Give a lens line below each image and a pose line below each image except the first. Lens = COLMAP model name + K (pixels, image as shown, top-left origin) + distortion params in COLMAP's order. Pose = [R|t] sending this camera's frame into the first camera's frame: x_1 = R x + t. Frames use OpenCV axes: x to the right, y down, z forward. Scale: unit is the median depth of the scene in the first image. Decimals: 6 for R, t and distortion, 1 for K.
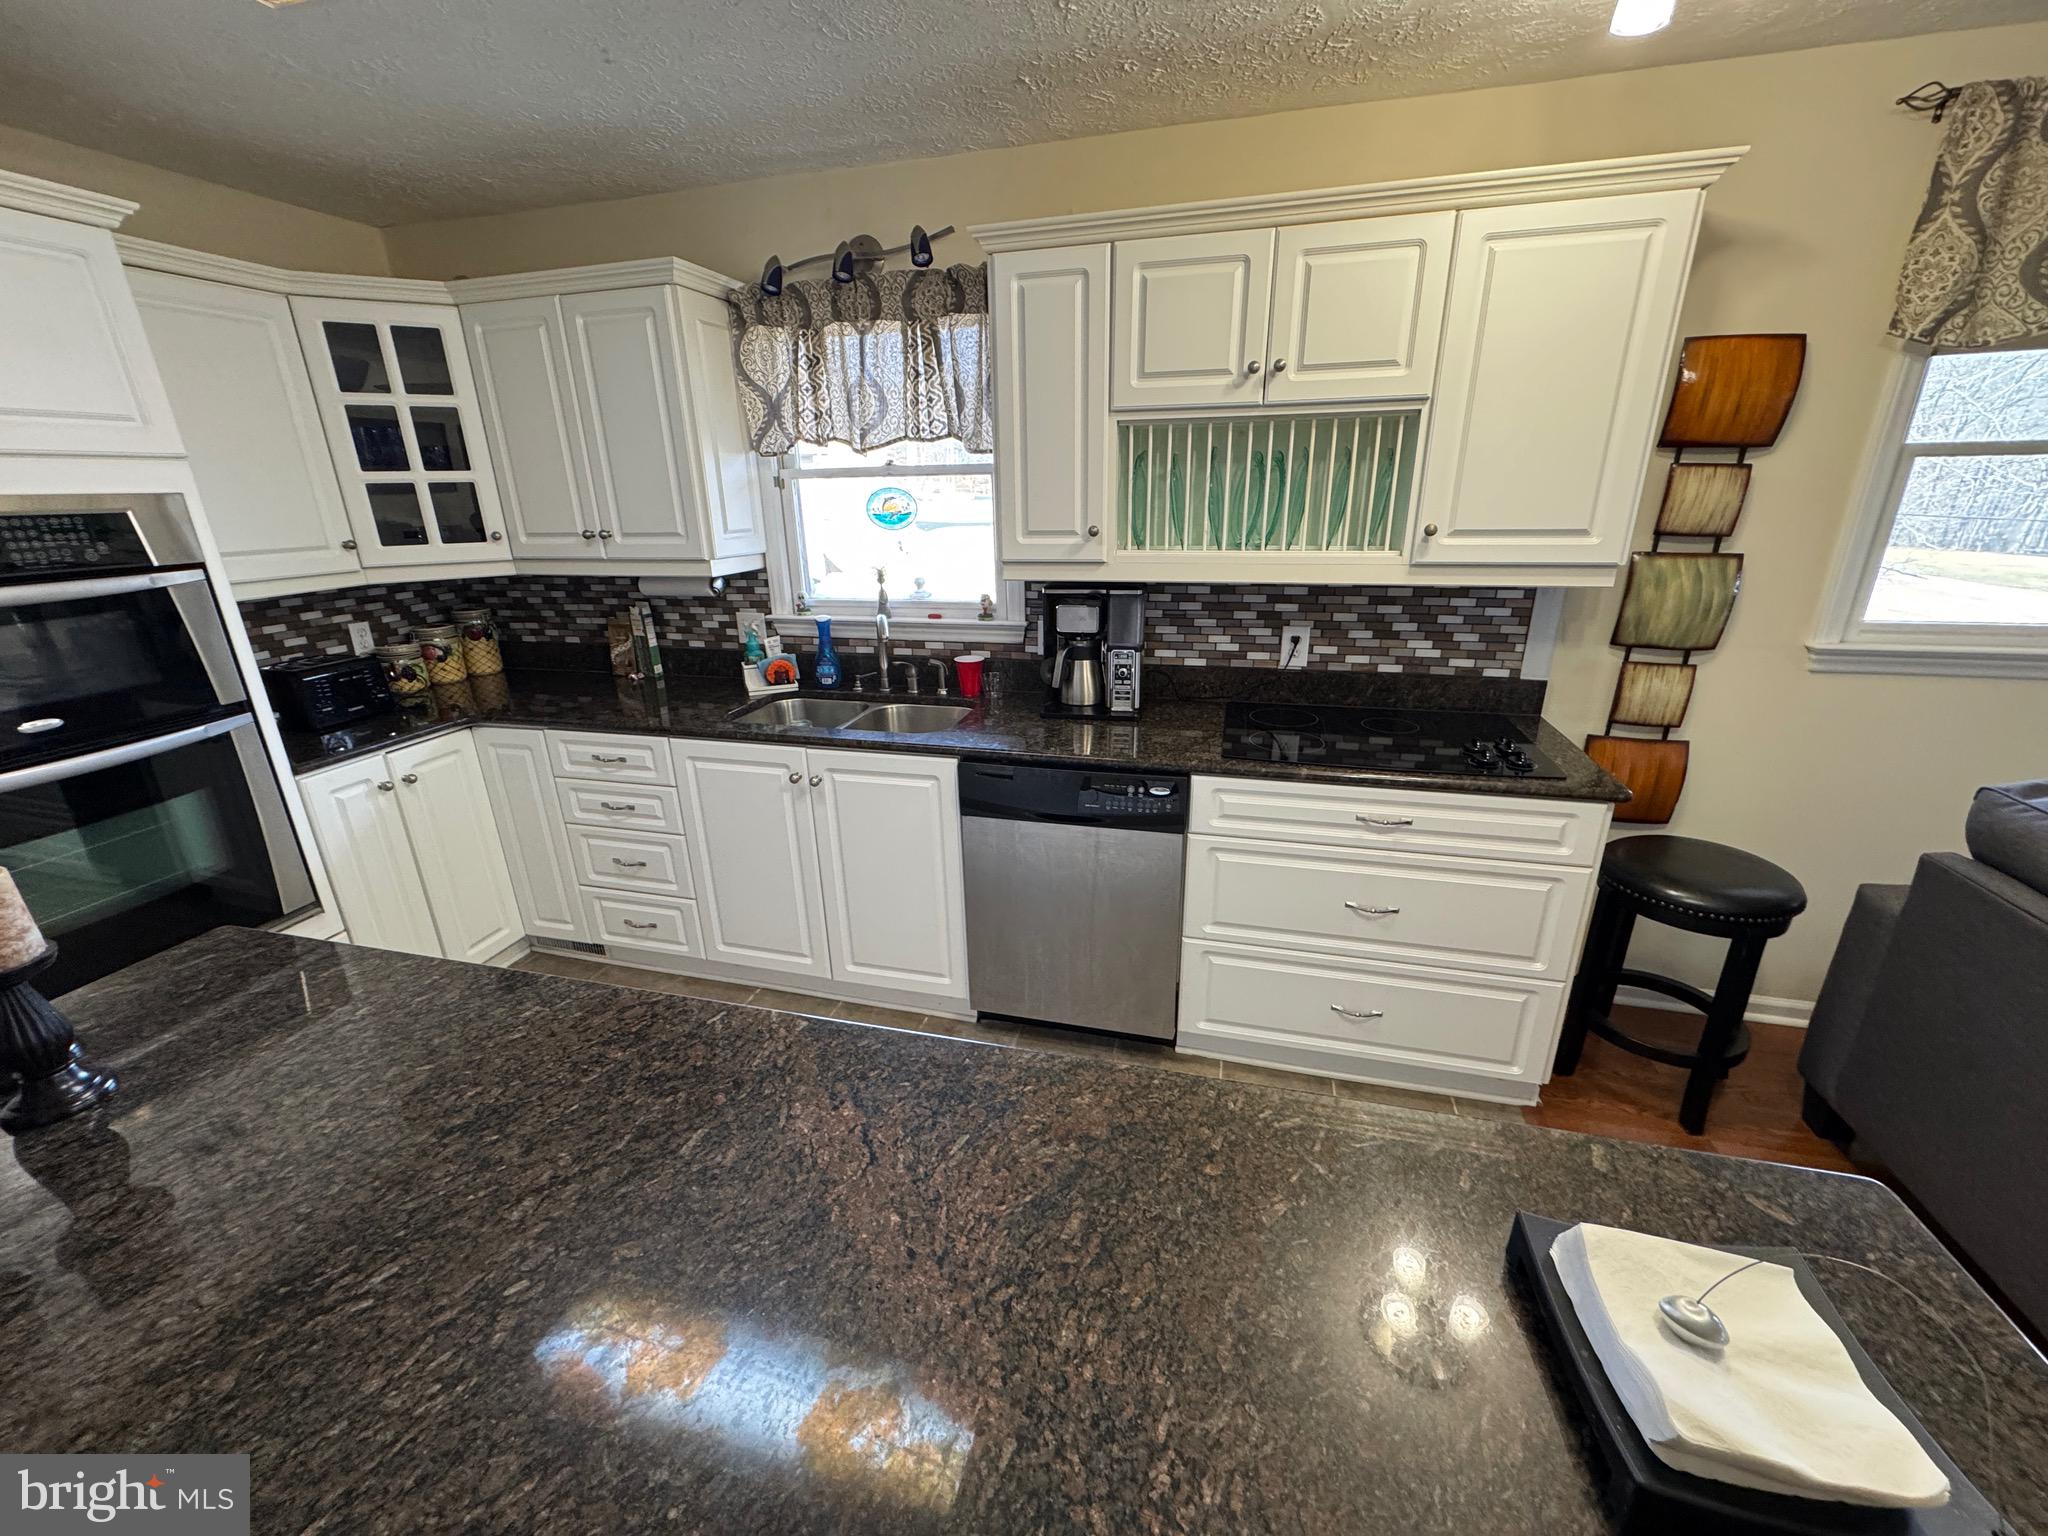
lens RADIAL K [[812.1, 0, 1027.2], [0, 812.1, 763.3], [0, 0, 1]] dist [-0.001274, 0.000216]
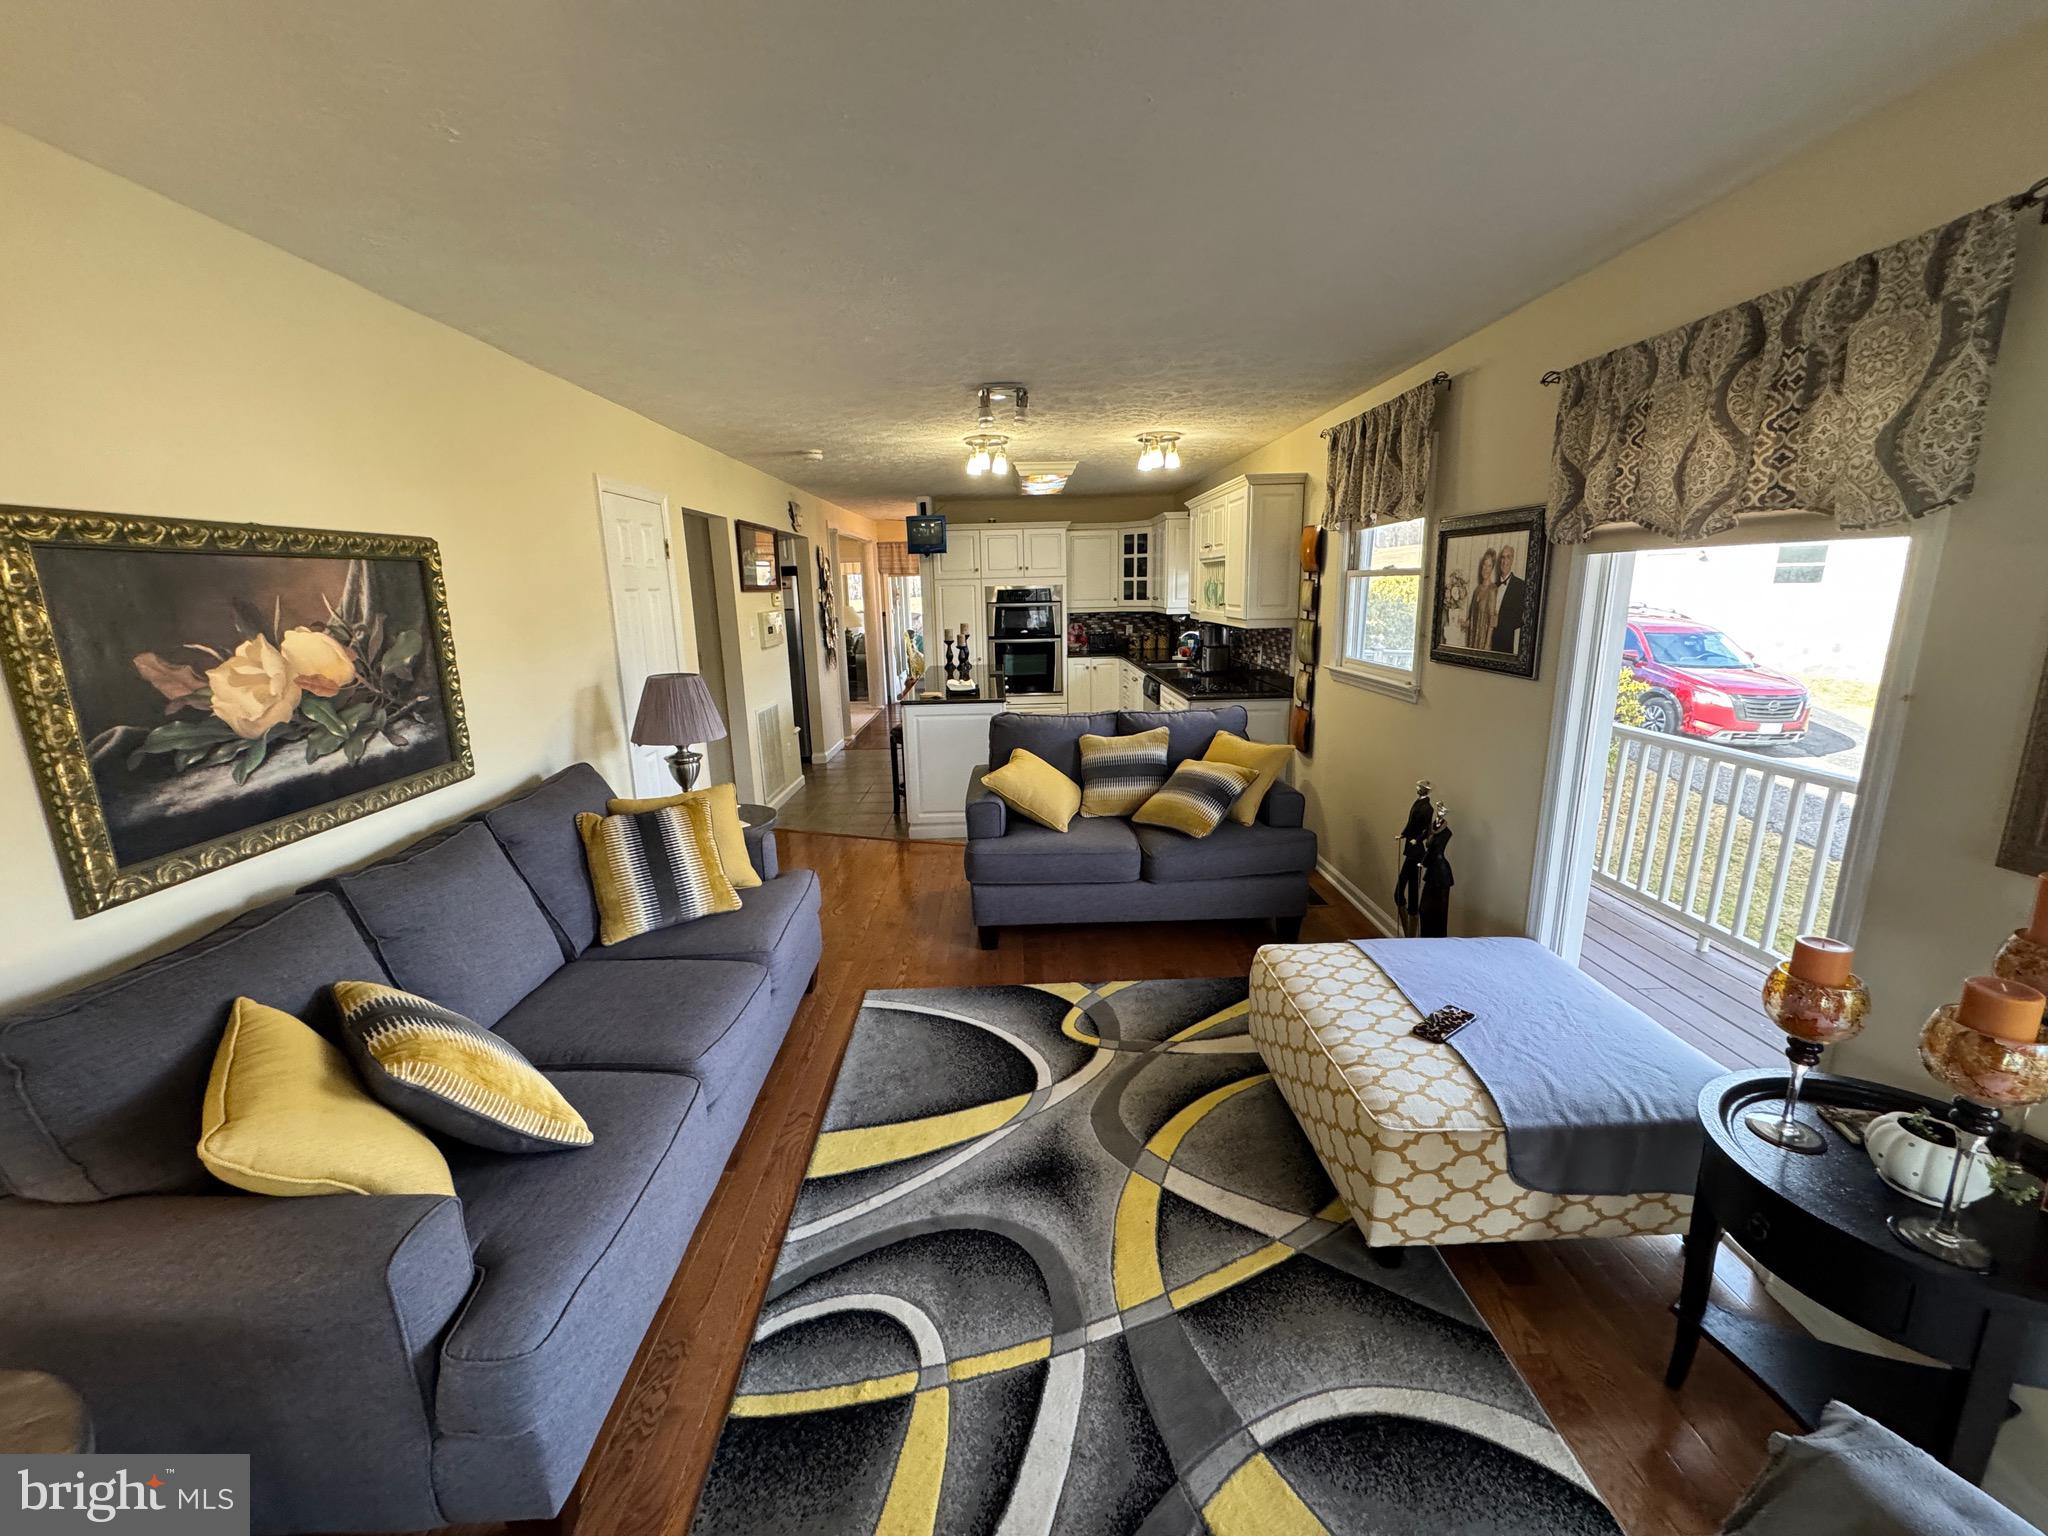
lens RADIAL K [[812.1, 0, 1022.3], [0, 812.1, 765.5], [0, 0, 1]] dist [-0.001274, 0.000216]
pose [[0.261806, 0.218575, -0.940044, 2.714806], [-0.297078, 0.944976, 0.136984, 0.035427], [0.918261, 0.243403, 0.312334, -0.253433]]
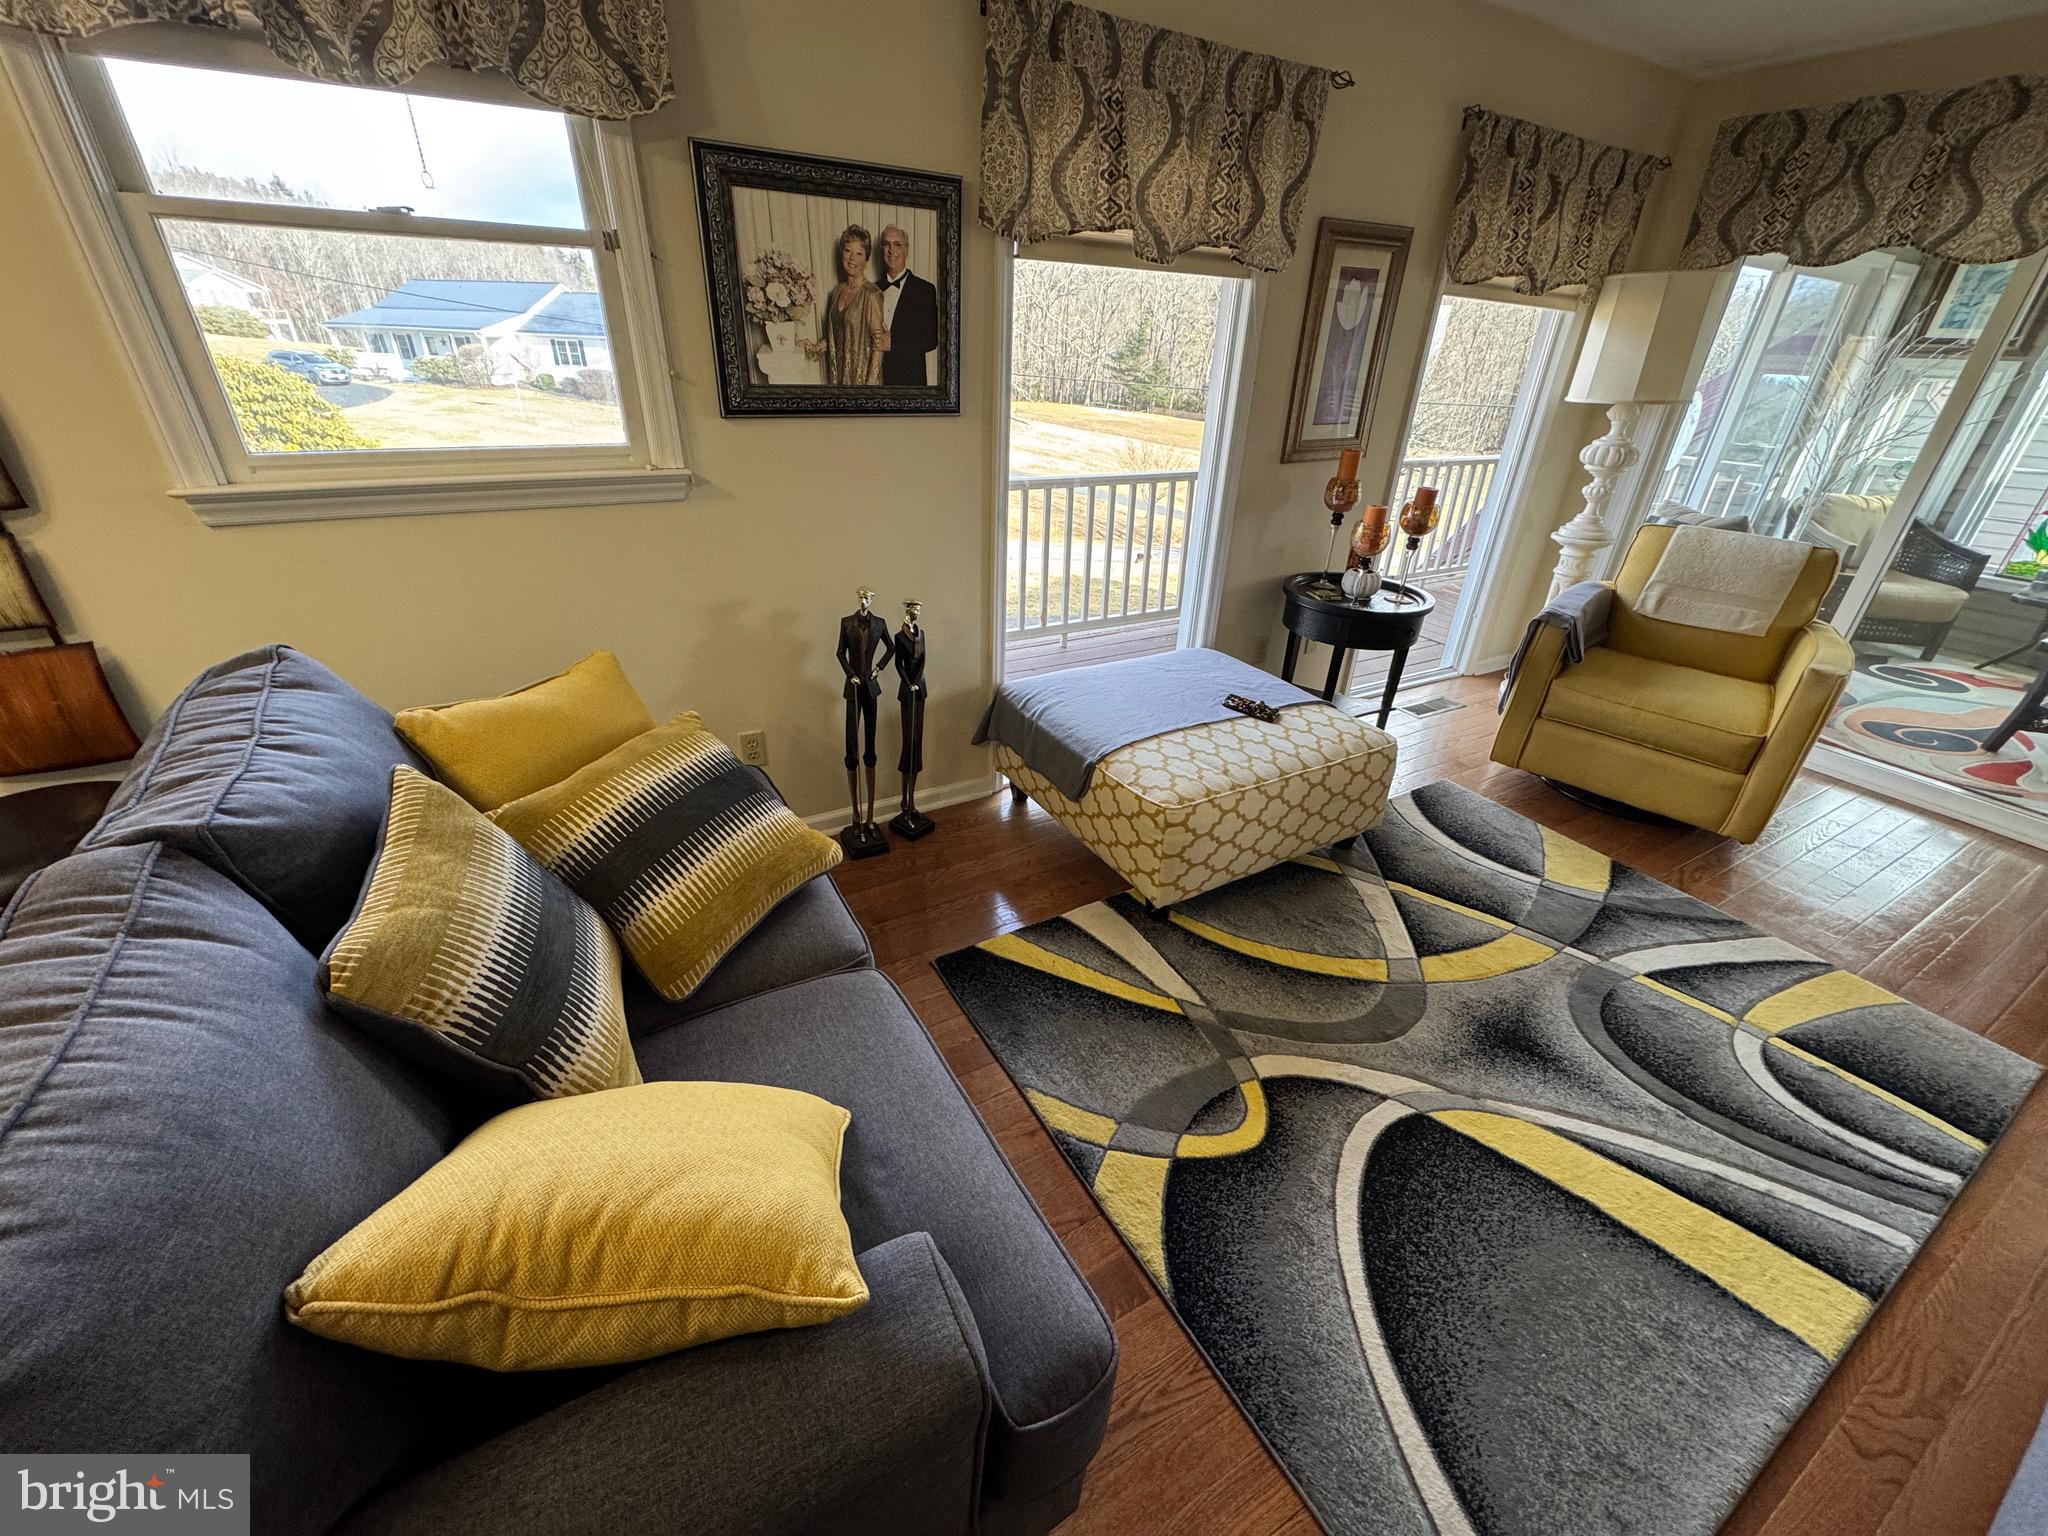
lens RADIAL K [[812.1, 0, 1021.0], [0, 812.1, 765.2], [0, 0, 1]] dist [-0.001274, 0.000216]
pose [[0.718785, -0.288035, 0.632759, 0.785516], [0.183644, 0.956475, 0.226781, 0.067249], [-0.670539, -0.046804, 0.740396, -0.033942]]
